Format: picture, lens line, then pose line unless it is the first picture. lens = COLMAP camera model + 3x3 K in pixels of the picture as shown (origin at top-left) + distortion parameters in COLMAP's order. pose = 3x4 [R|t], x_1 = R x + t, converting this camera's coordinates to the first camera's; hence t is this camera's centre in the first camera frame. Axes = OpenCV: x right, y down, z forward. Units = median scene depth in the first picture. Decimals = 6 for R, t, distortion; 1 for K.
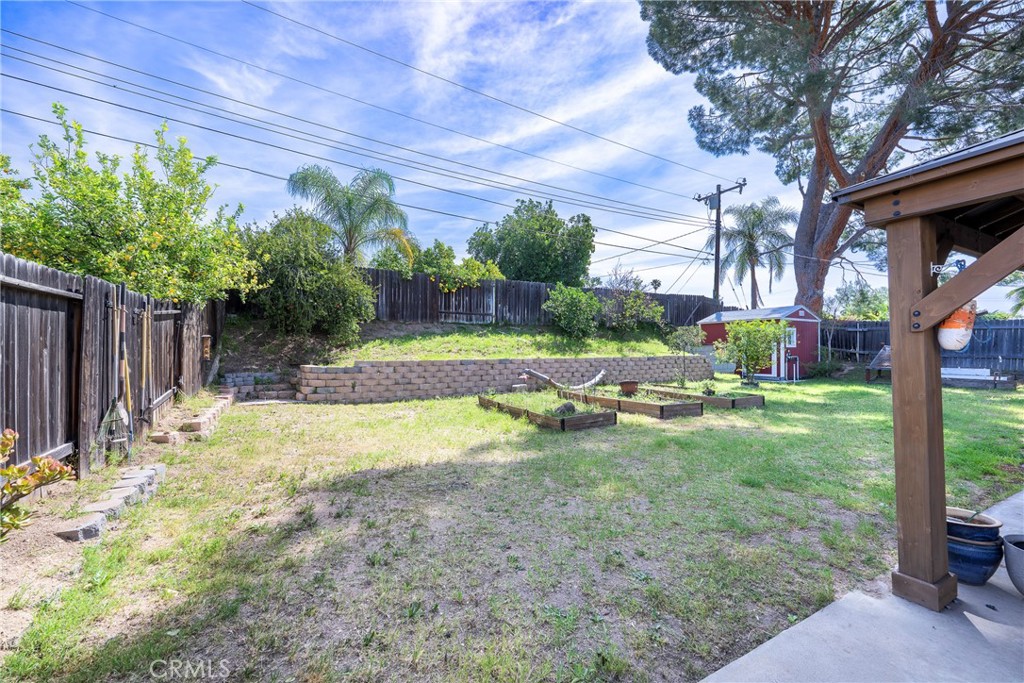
lens RADIAL K [[405.4, 0, 519.6], [0, 405.4, 348.6], [0, 0, 1]] dist [-0.000799, 0.000614]
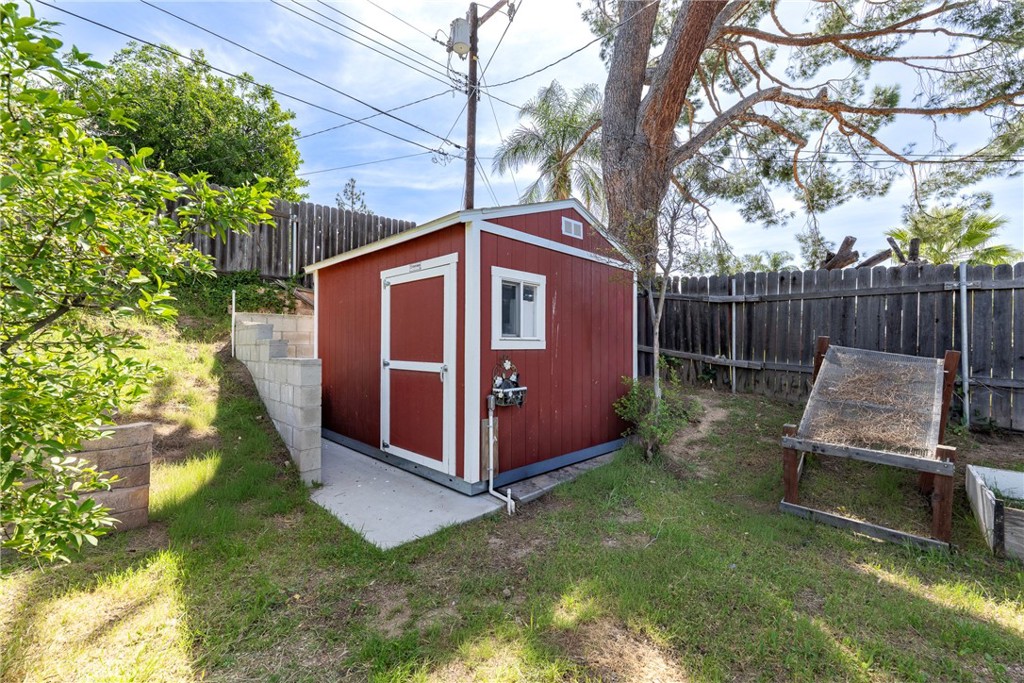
lens RADIAL K [[405.4, 0, 514.5], [0, 405.4, 341.7], [0, 0, 1]] dist [-0.000799, 0.000614]
pose [[0.967326, 0.008043, 0.253409, 0.598256], [-0.006990, 0.999963, -0.005058, -0.006540], [-0.253440, 0.003121, 0.967346, 0.752918]]
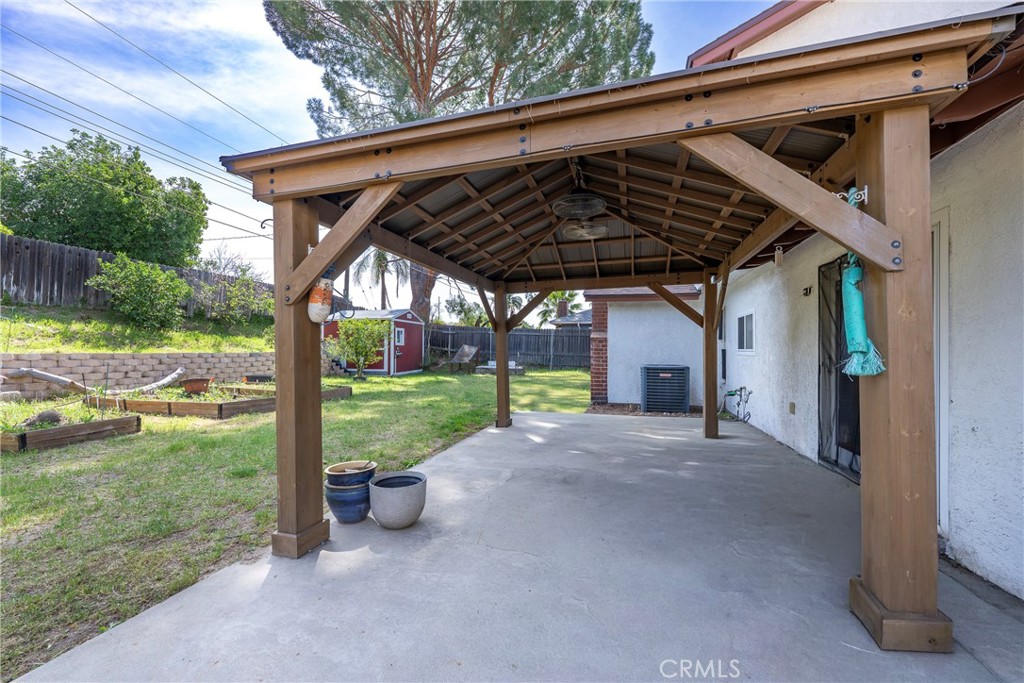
lens RADIAL K [[405.4, 0, 505.0], [0, 405.4, 347.2], [0, 0, 1]] dist [-0.000799, 0.000614]
pose [[0.718667, 0.012361, 0.695244, 0.089032], [-0.008185, 0.999923, -0.009316, 0.010784], [-0.695306, 0.001005, 0.718713, -0.024992]]
